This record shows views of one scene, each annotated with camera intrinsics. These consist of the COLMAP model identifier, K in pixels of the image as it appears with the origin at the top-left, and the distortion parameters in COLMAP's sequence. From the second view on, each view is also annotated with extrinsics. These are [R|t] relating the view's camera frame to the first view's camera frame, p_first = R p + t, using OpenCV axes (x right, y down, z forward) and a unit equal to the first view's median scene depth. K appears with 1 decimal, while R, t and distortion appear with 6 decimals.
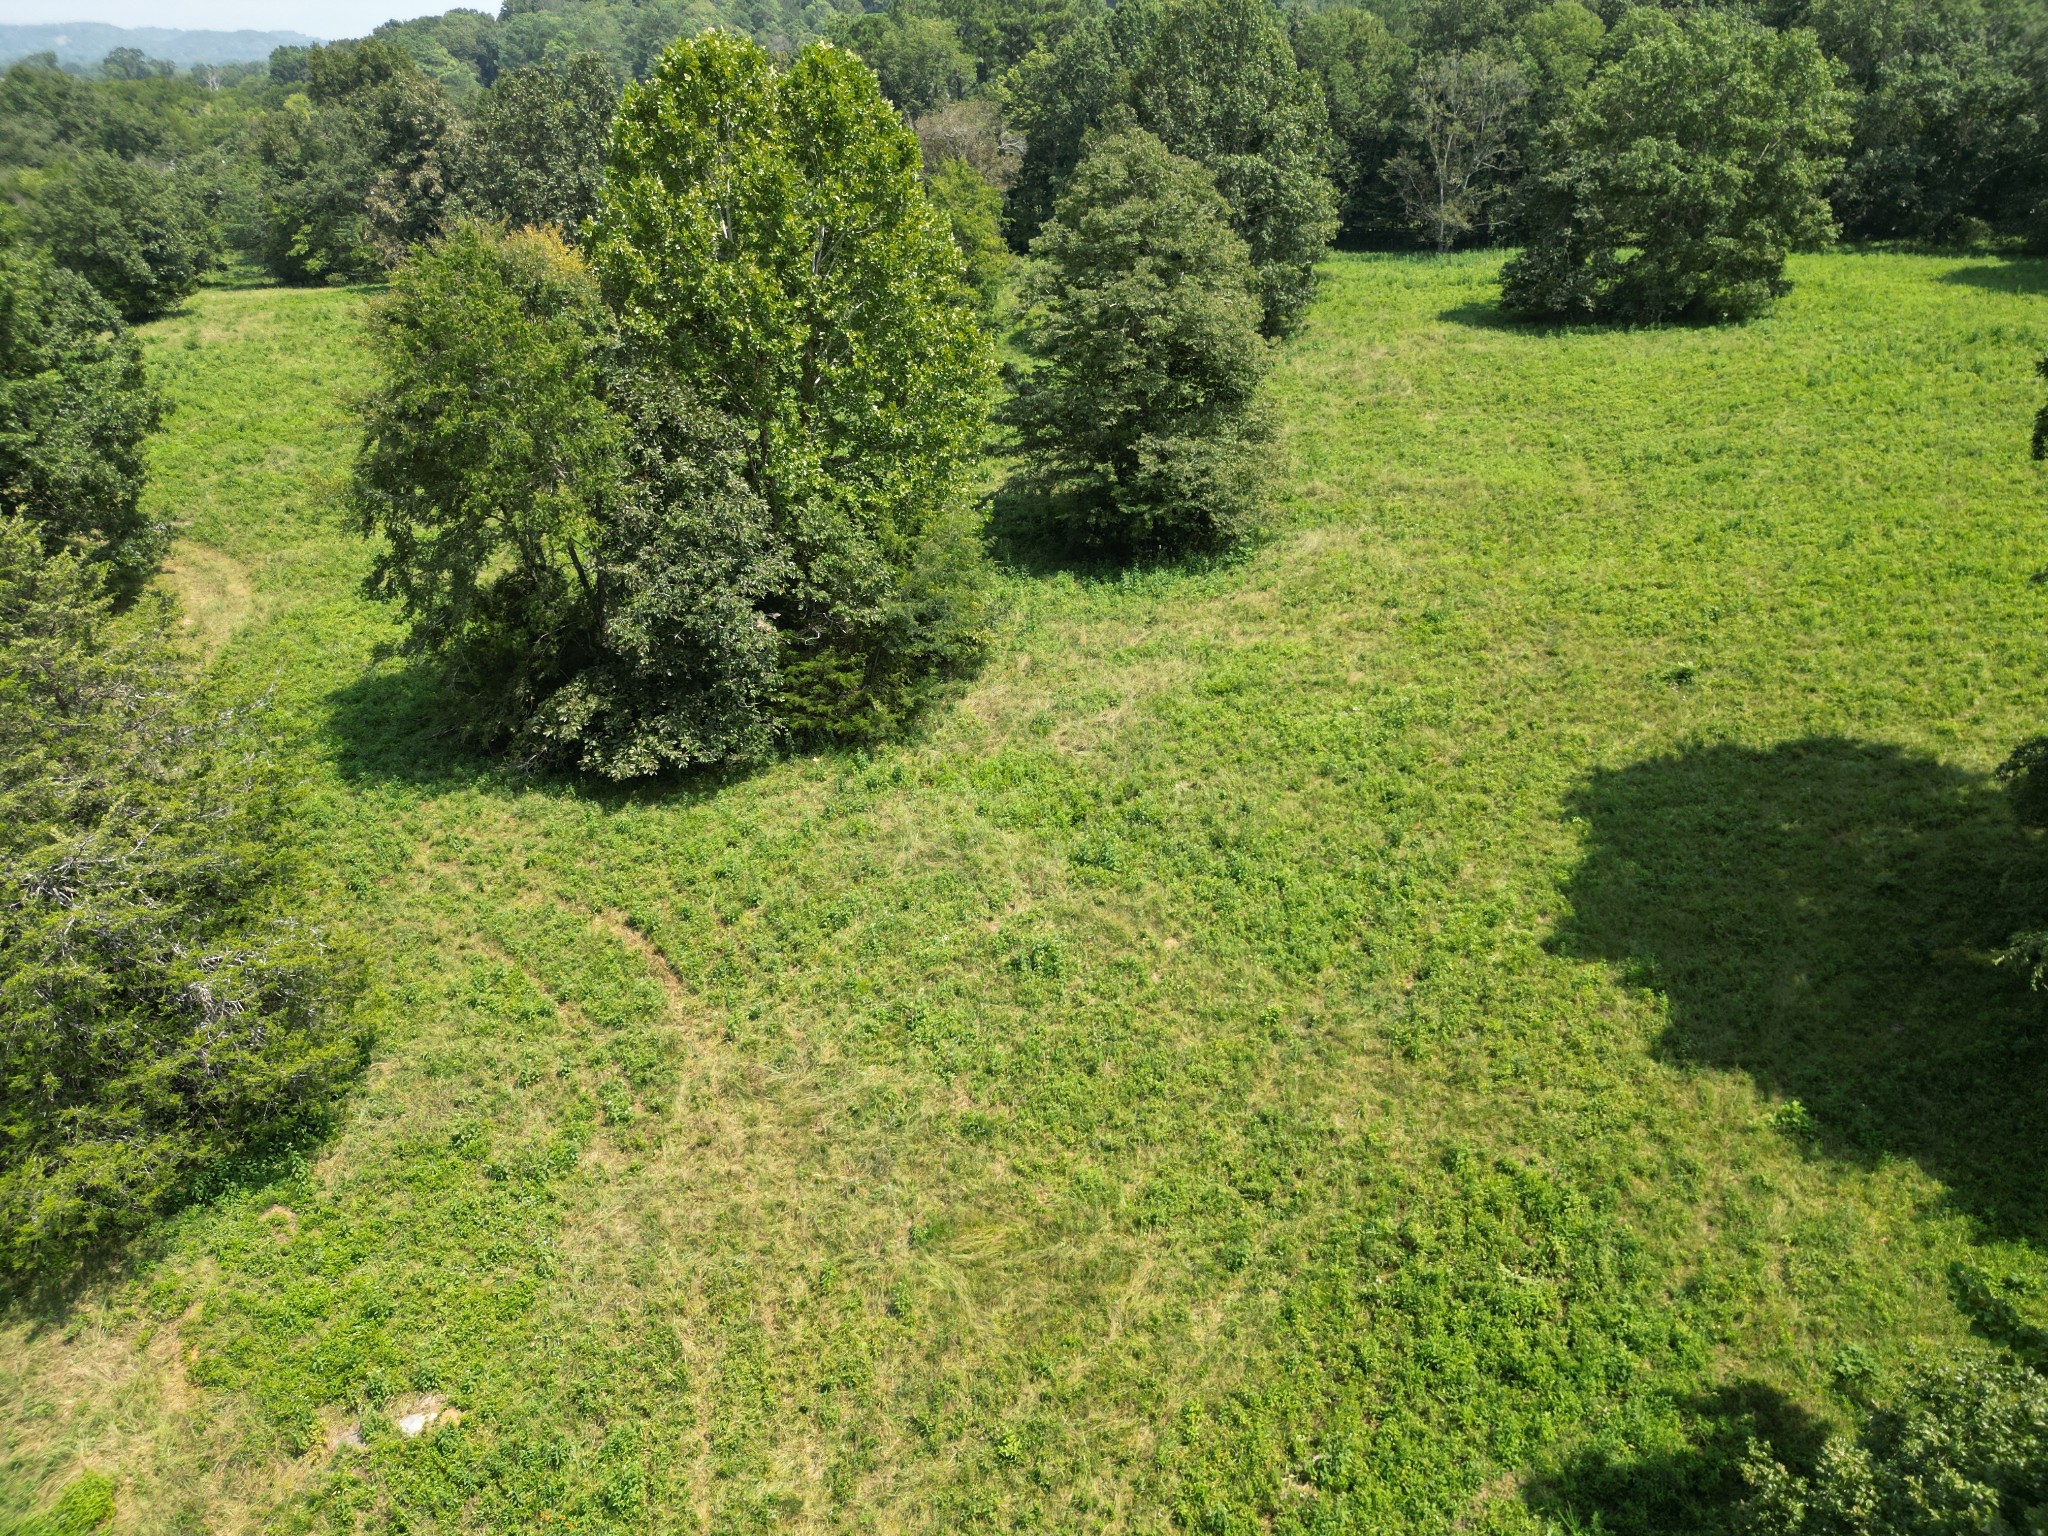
lens RADIAL K [[1456.6, 0, 1022.3], [0, 1456.6, 770.8], [0, 0, 1]] dist [0.036260, -0.024330]
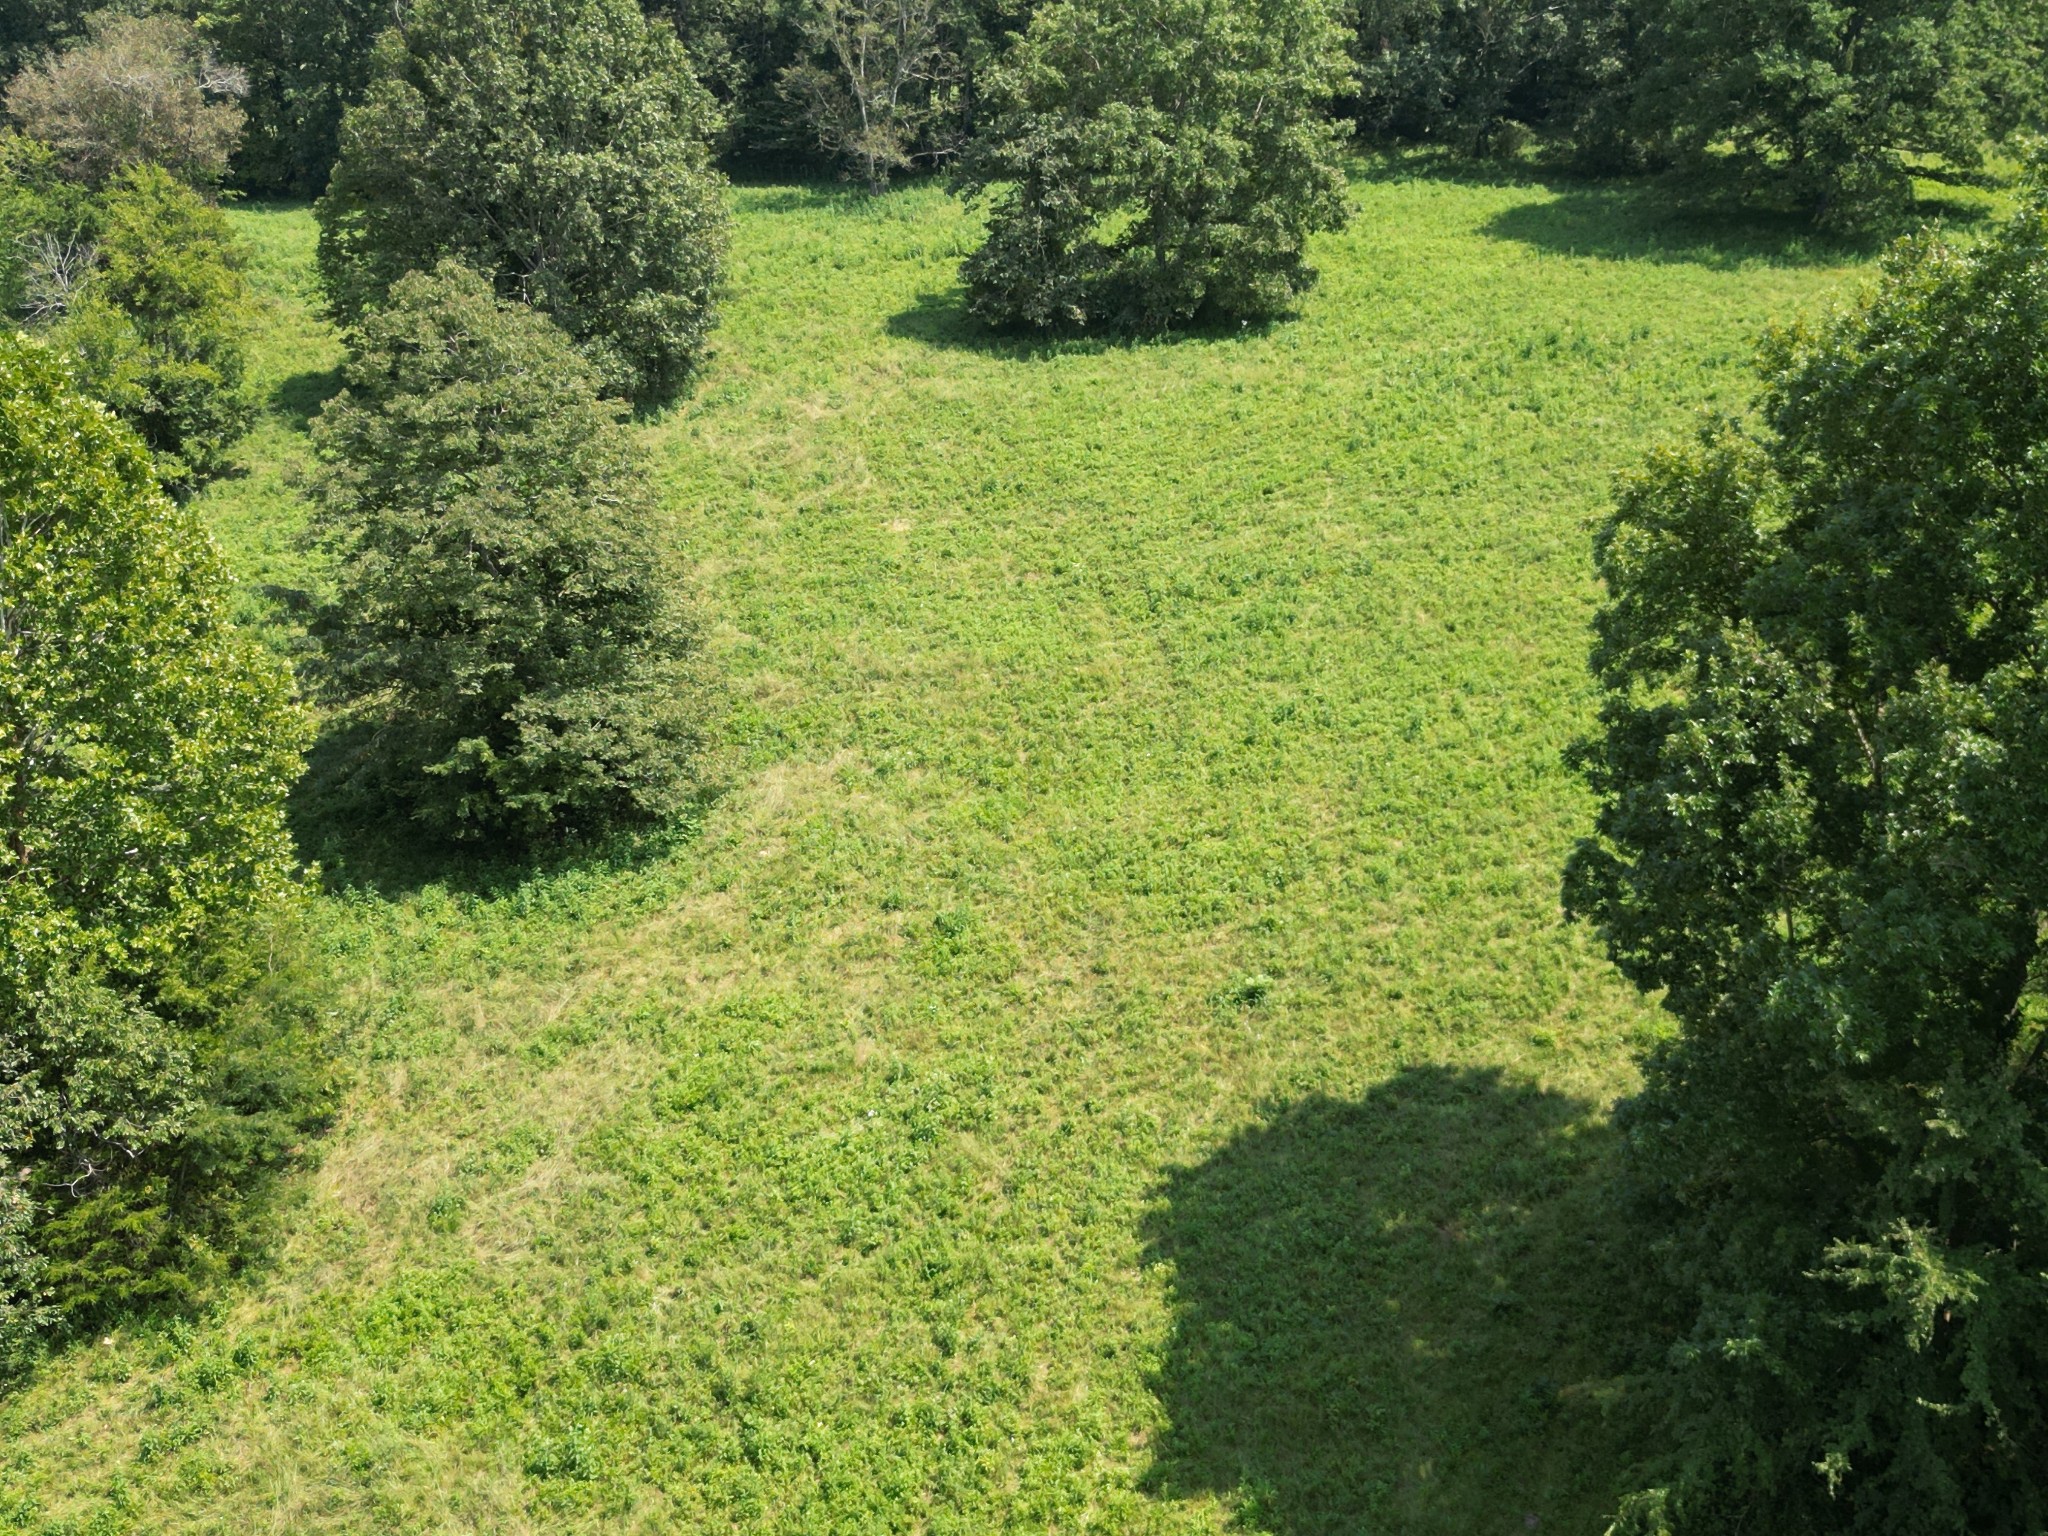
lens RADIAL K [[2174.9, 0, 1021.5], [0, 2174.9, 766.3], [0, 0, 1]] dist [0.101245, 0.000000]
pose [[0.945333, -0.135539, 0.296605, -0.008394], [0.140233, 0.990103, 0.005499, -0.174295], [-0.294415, 0.036395, 0.954984, -0.094014]]
